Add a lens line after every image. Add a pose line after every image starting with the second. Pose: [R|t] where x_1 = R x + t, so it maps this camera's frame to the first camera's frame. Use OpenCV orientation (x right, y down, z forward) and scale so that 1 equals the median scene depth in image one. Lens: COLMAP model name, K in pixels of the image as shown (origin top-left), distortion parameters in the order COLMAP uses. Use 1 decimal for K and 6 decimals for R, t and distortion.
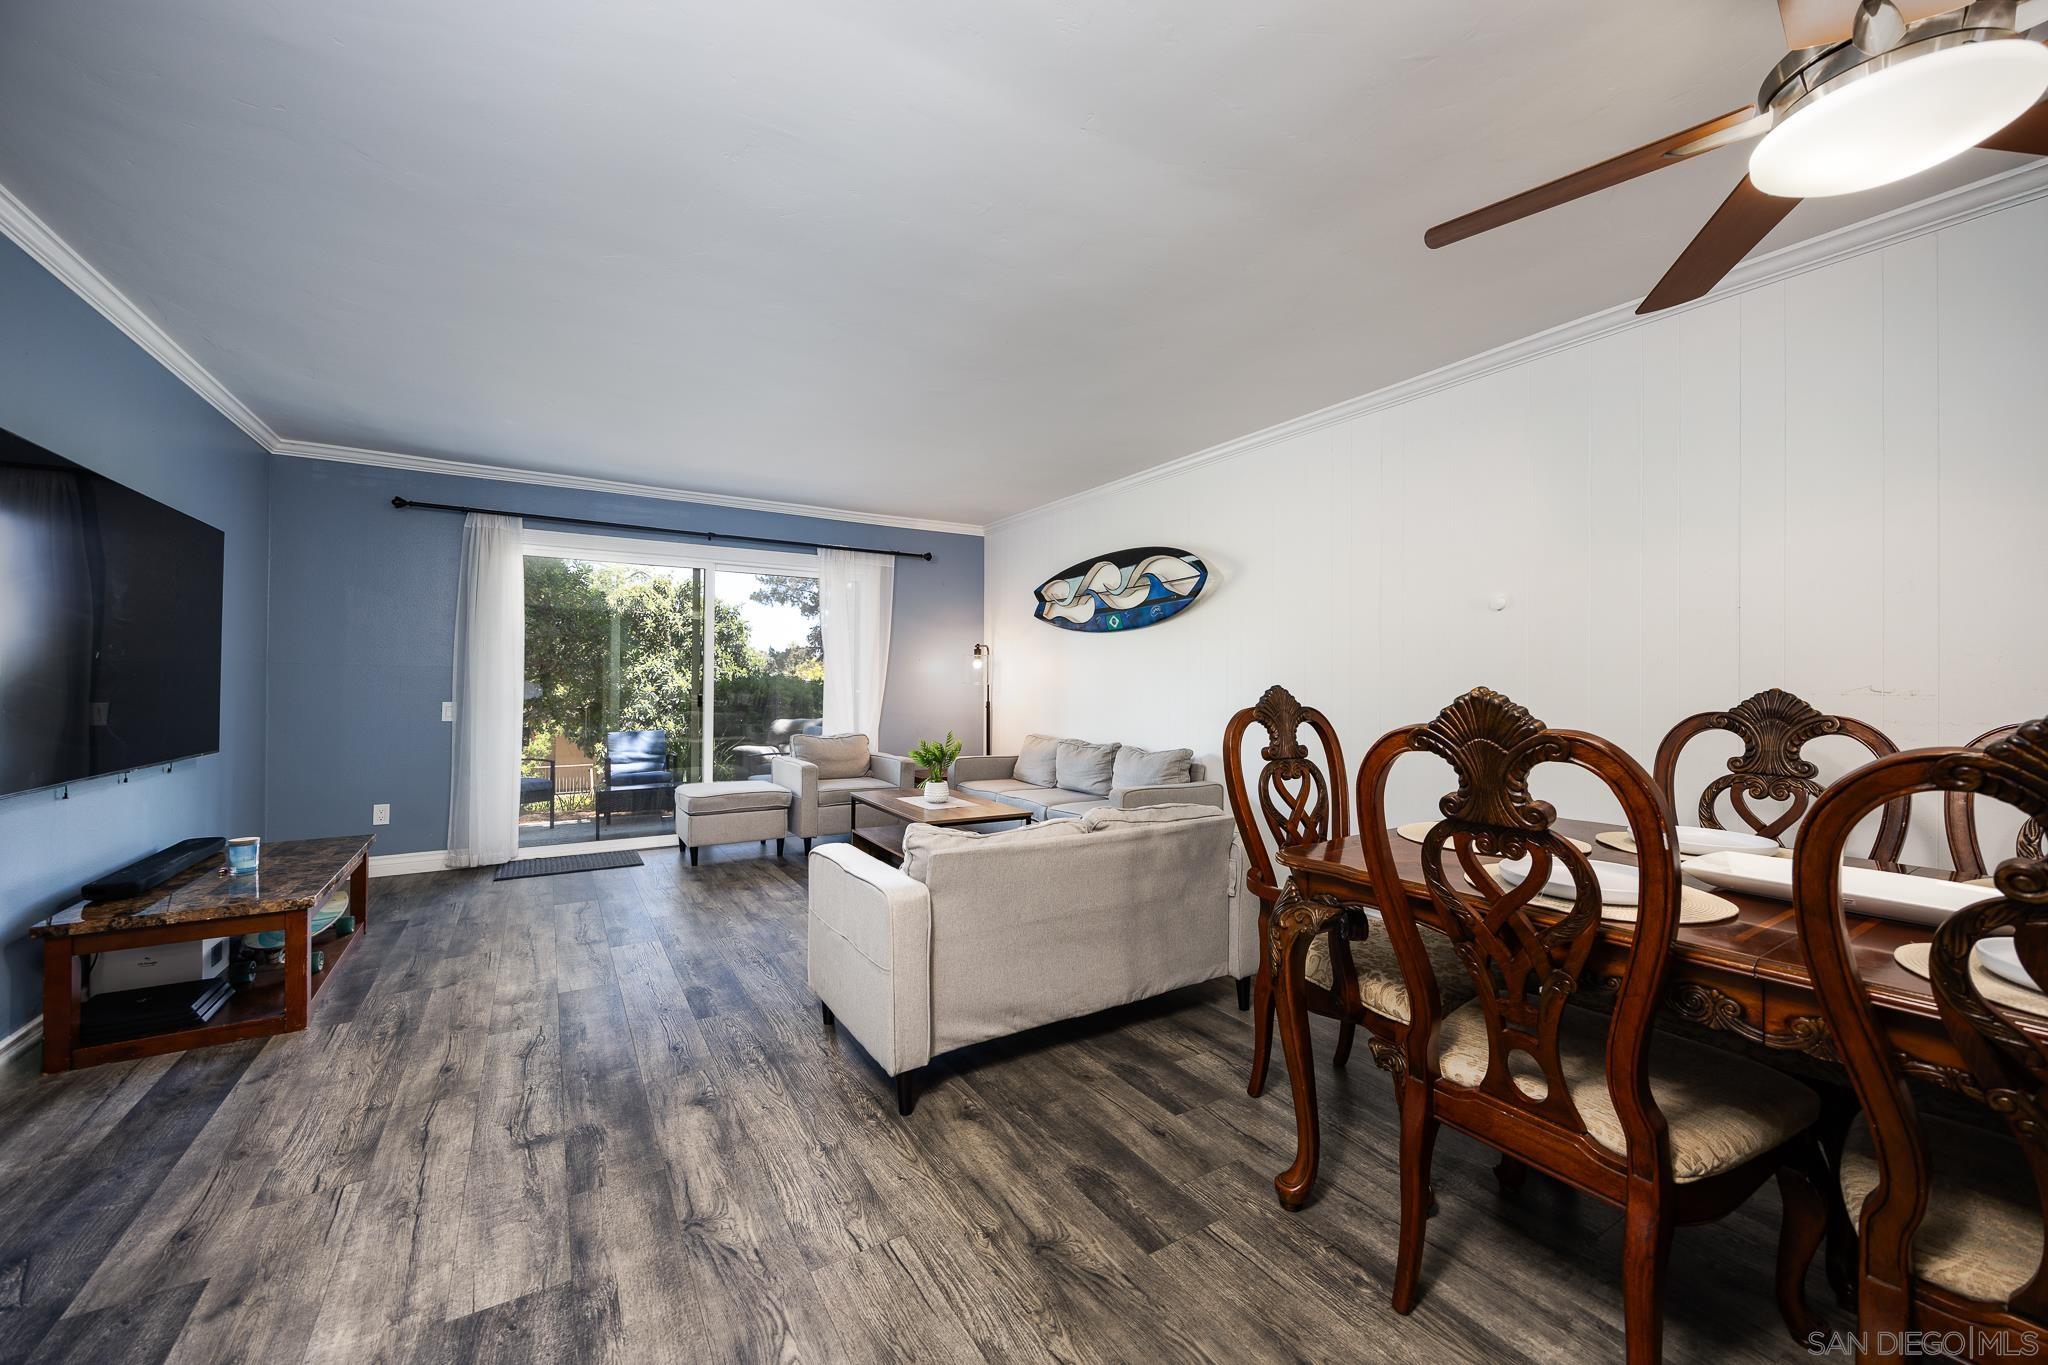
lens RADIAL K [[779.8, 0, 1020.0], [0, 779.8, 679.0], [0, 0, 1]] dist [-0.002433, 0.000079]
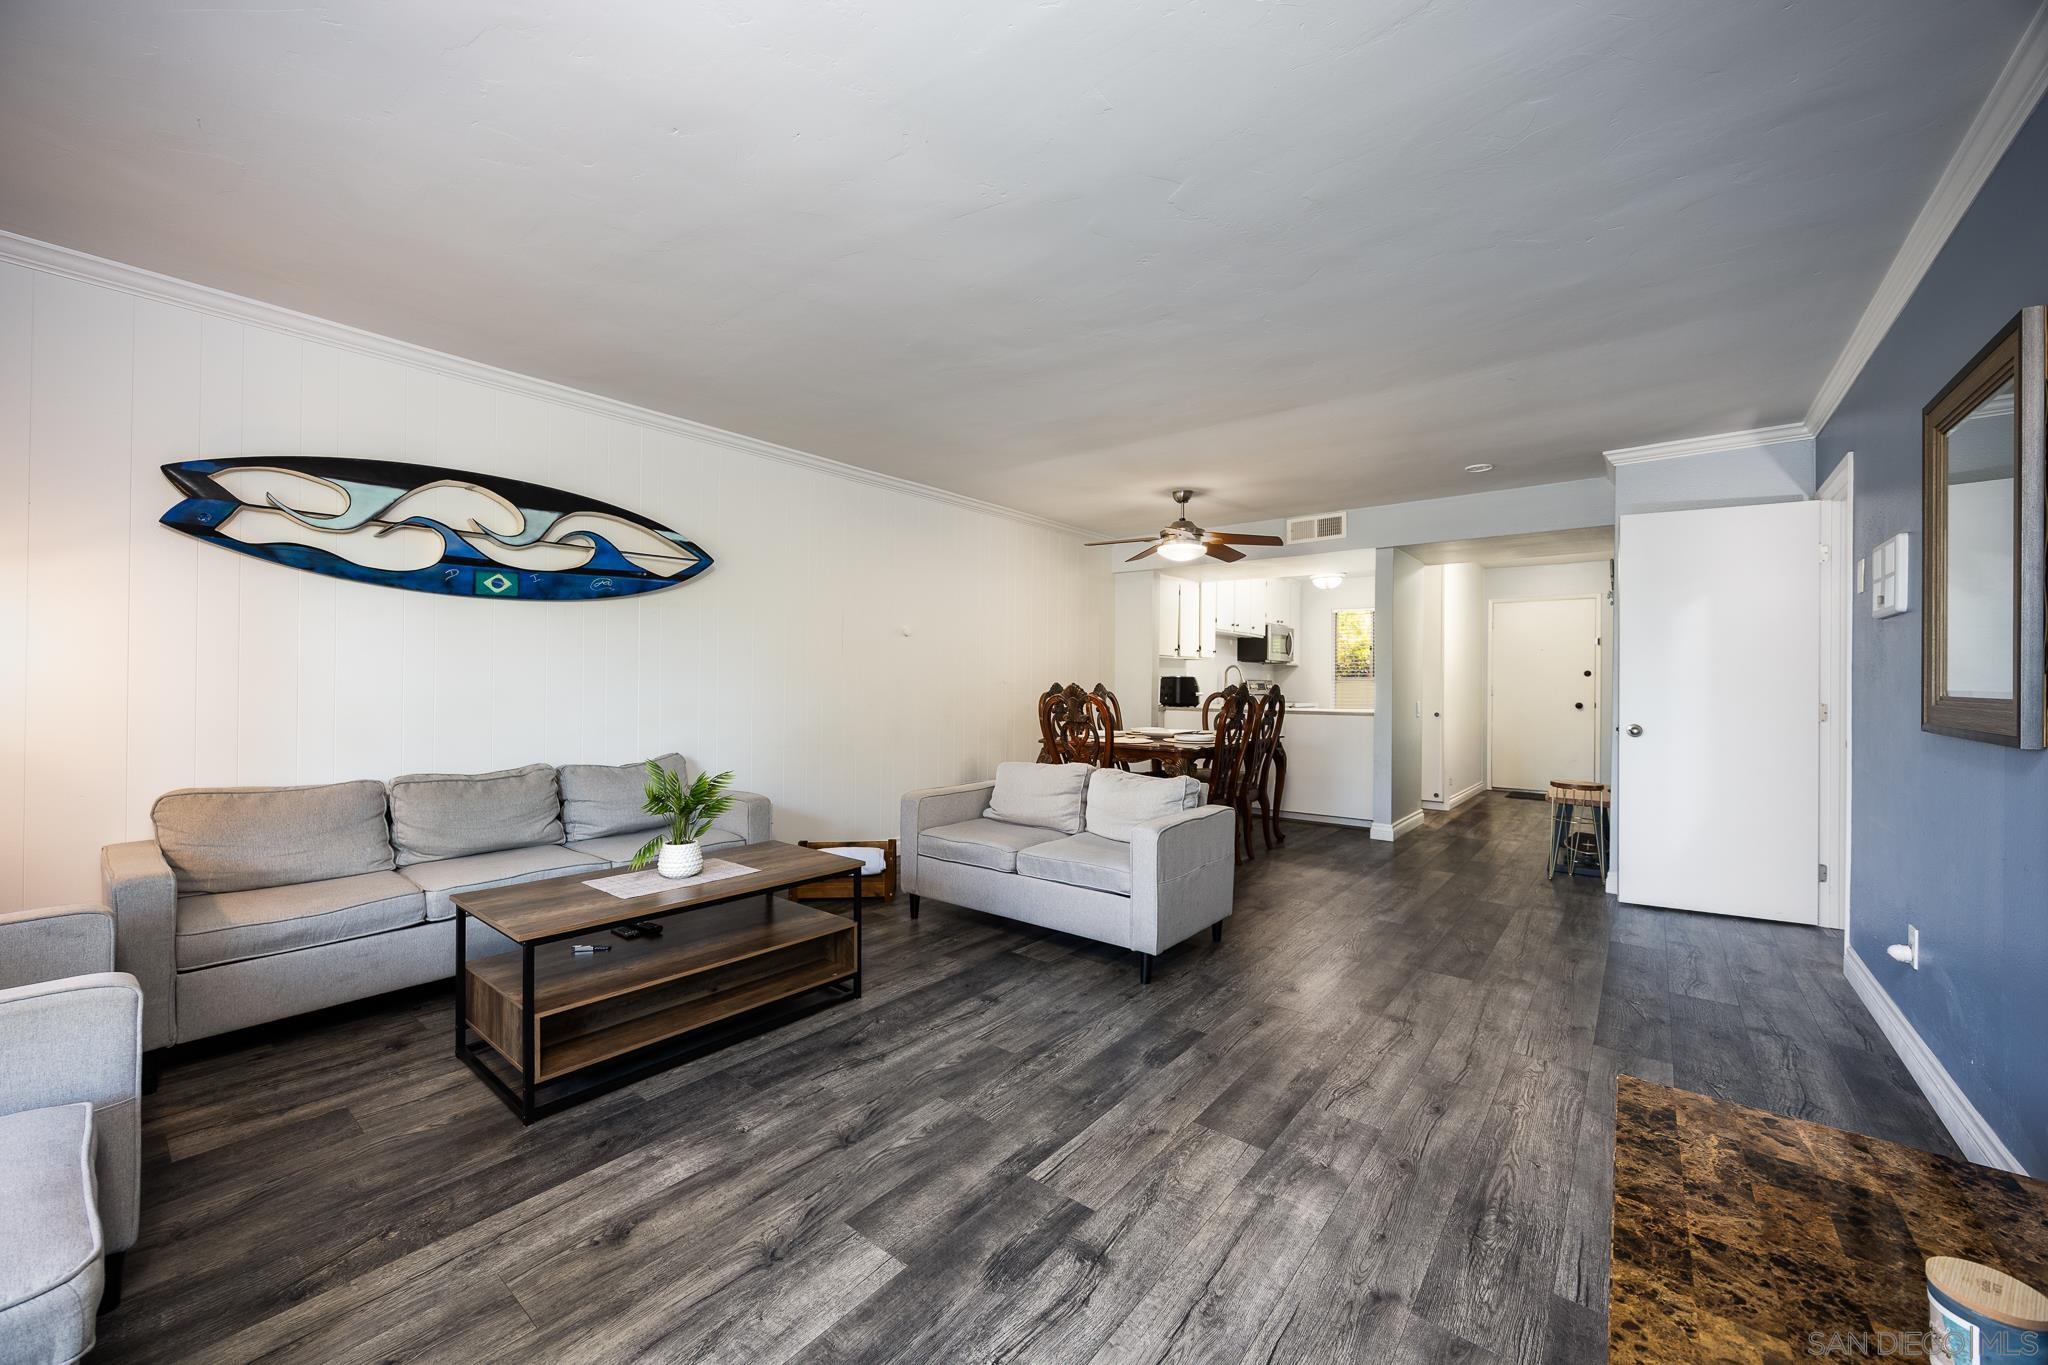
lens RADIAL K [[779.8, 0, 1031.8], [0, 779.8, 679.3], [0, 0, 1]] dist [-0.002433, 0.000079]
pose [[-0.342412, -0.003631, 0.939543, -0.699344], [-0.013609, 0.999907, -0.001096, 0.001720], [-0.939451, -0.013162, -0.342430, 0.864487]]
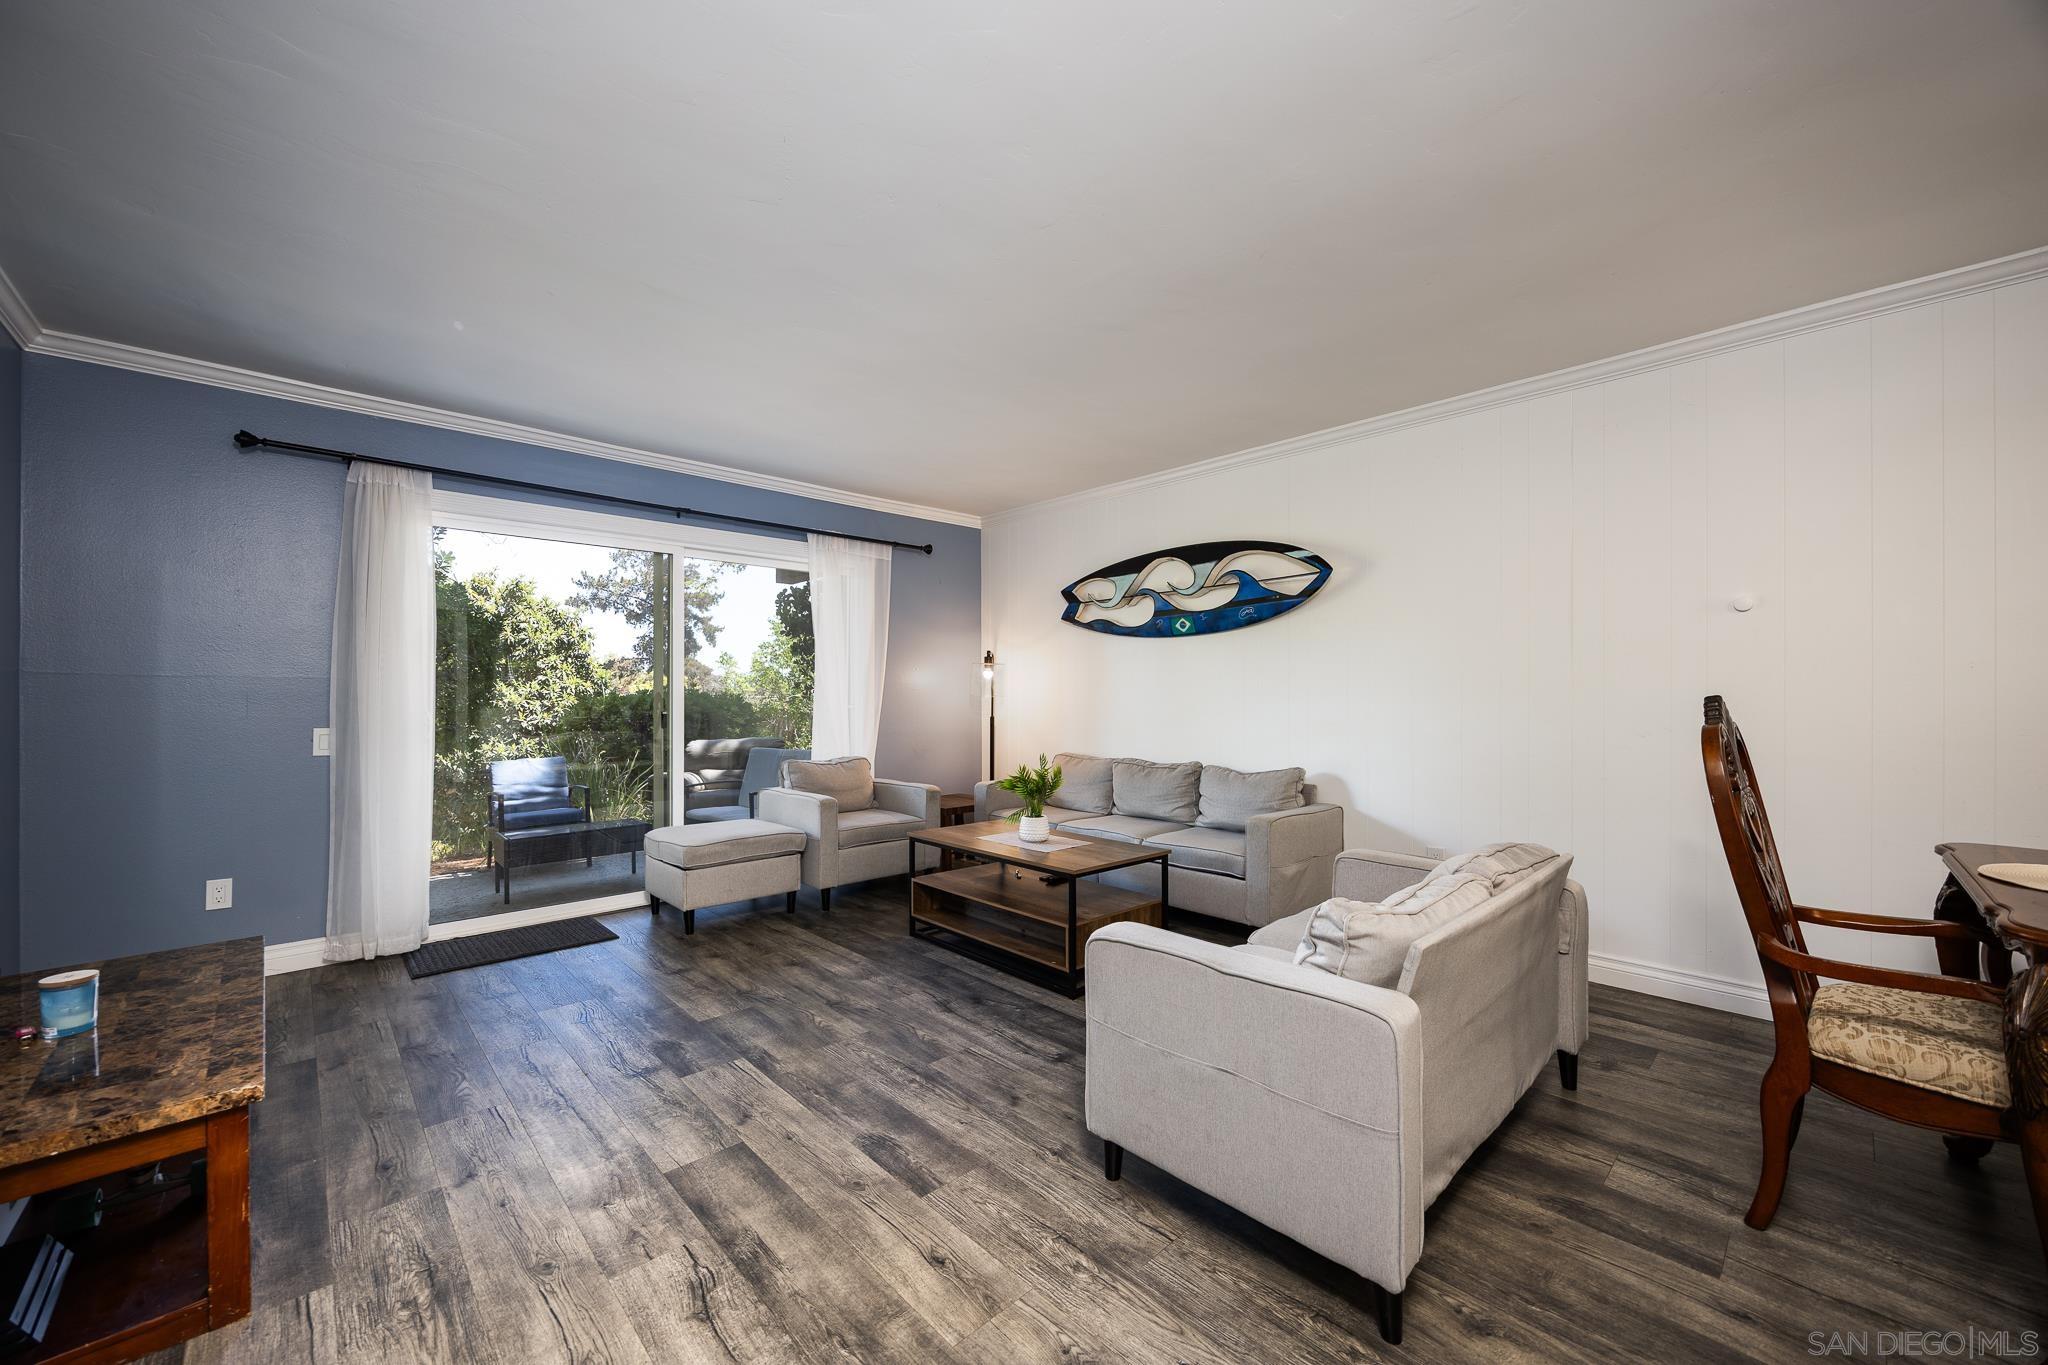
lens RADIAL K [[779.8, 0, 1018.7], [0, 779.8, 694.7], [0, 0, 1]] dist [-0.002433, 0.000079]
pose [[0.979299, -0.007456, 0.202284, -0.261240], [0.006434, 0.999963, 0.005709, -0.000800], [-0.202319, -0.004289, 0.979310, 0.182080]]
